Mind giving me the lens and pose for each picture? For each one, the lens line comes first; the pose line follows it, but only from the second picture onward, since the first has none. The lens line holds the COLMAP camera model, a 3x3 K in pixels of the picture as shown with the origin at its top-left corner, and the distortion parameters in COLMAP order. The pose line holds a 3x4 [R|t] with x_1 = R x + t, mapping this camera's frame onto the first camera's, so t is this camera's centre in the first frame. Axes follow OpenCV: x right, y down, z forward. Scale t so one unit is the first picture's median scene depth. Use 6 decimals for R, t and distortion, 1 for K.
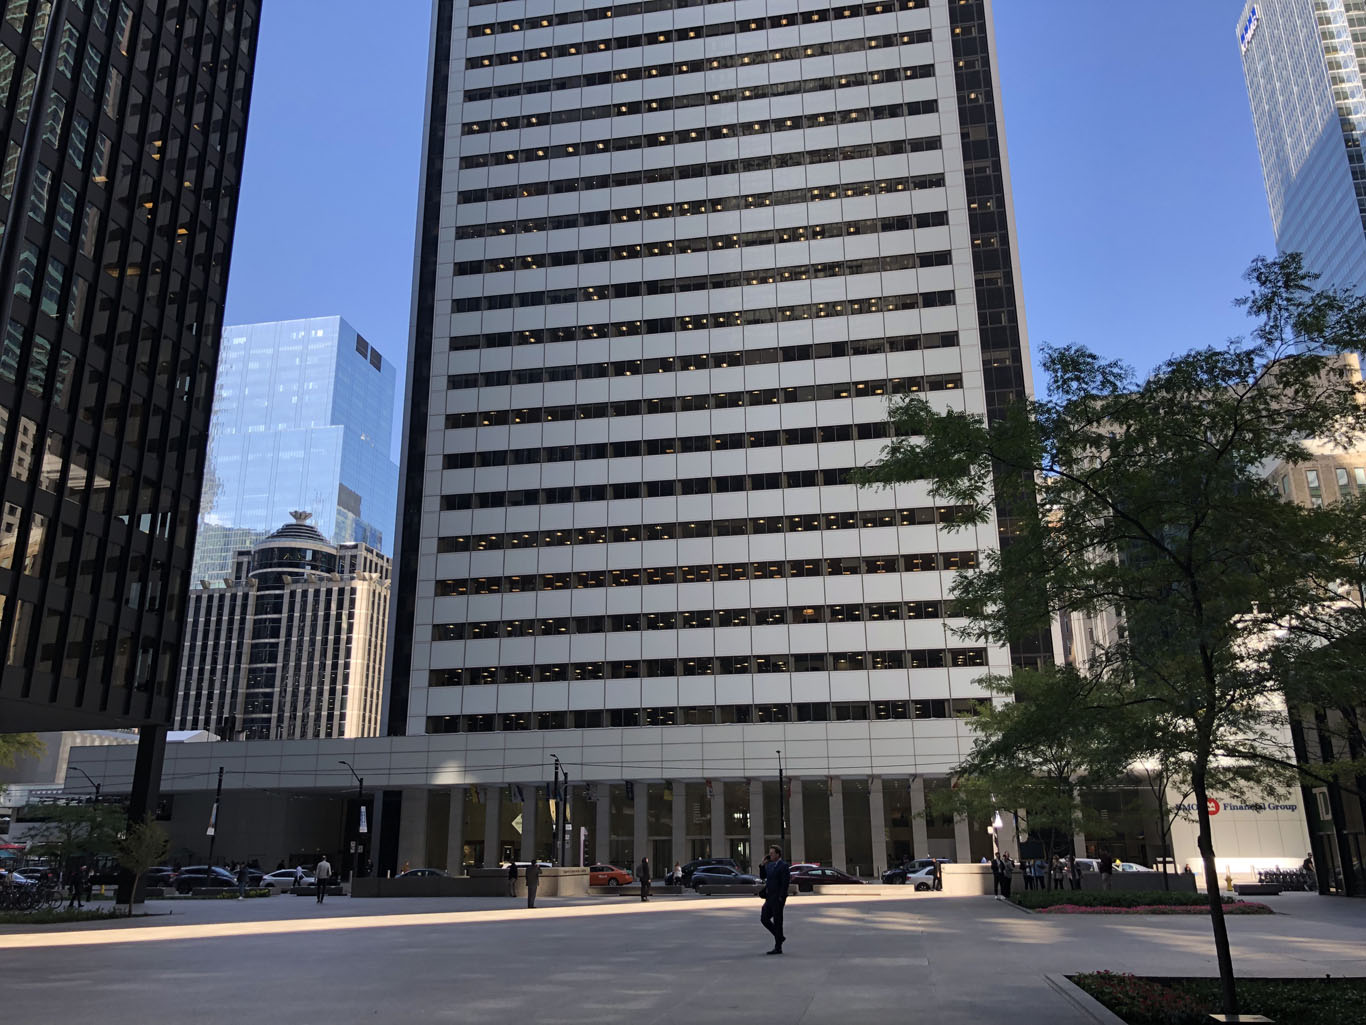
lens RADIAL K [[1109.8, 0, 681.7], [0, 1109.8, 495.1], [0, 0, 1]] dist [0.036886, -0.008803]
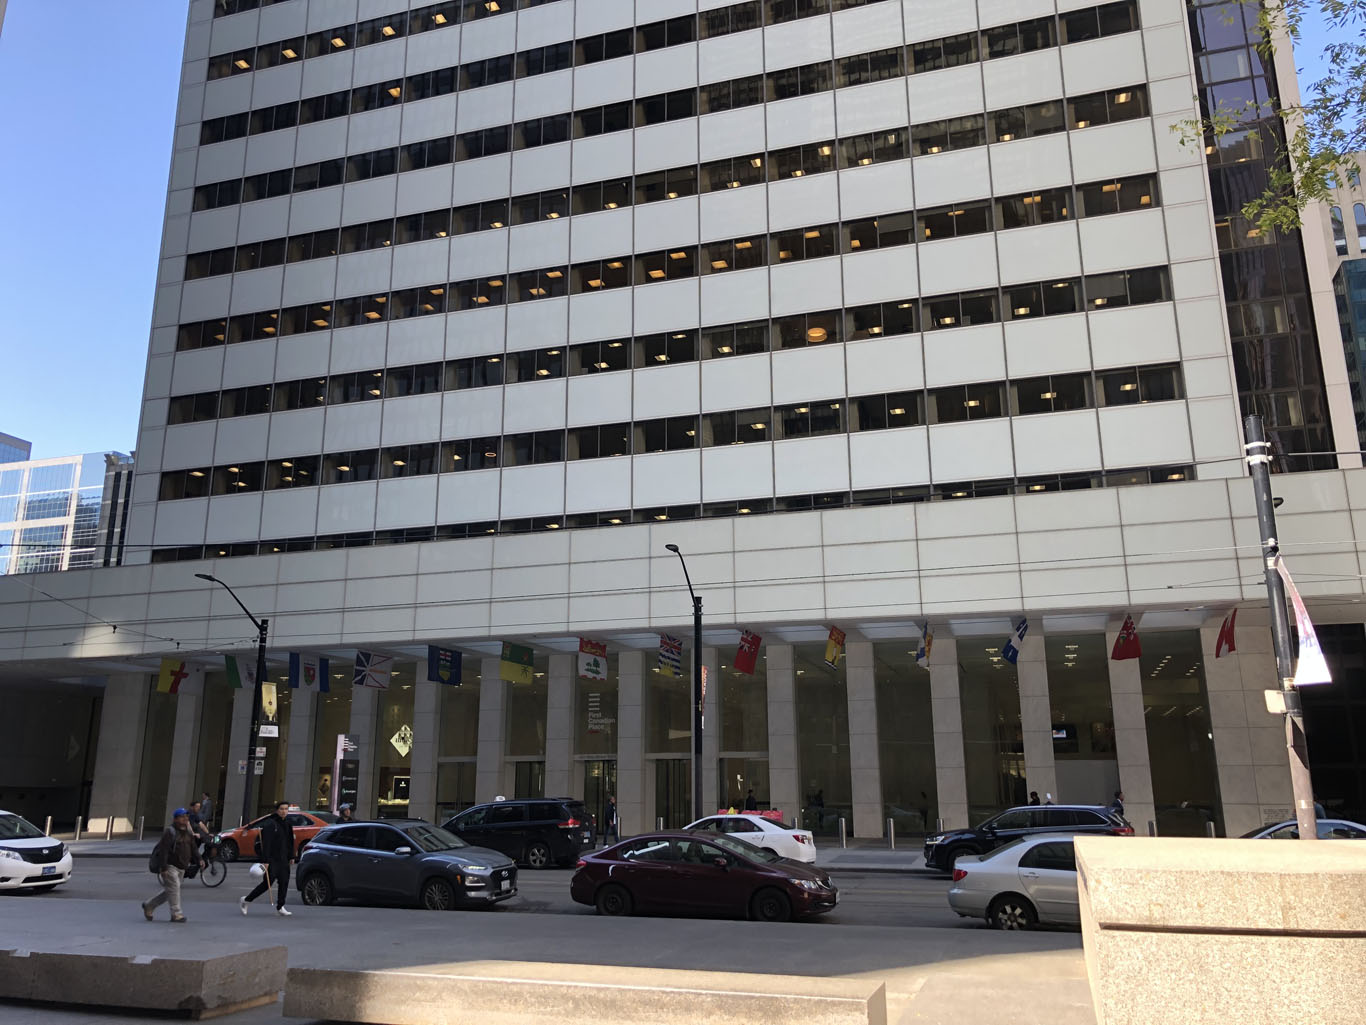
lens RADIAL K [[1109.8, 0, 681.7], [0, 1109.8, 495.1], [0, 0, 1]] dist [0.036886, -0.008803]
pose [[0.992702, -0.029843, -0.116840, 0.101840], [0.035737, 0.998175, 0.048679, 0.142416], [0.115174, -0.052500, 0.991957, 0.438163]]
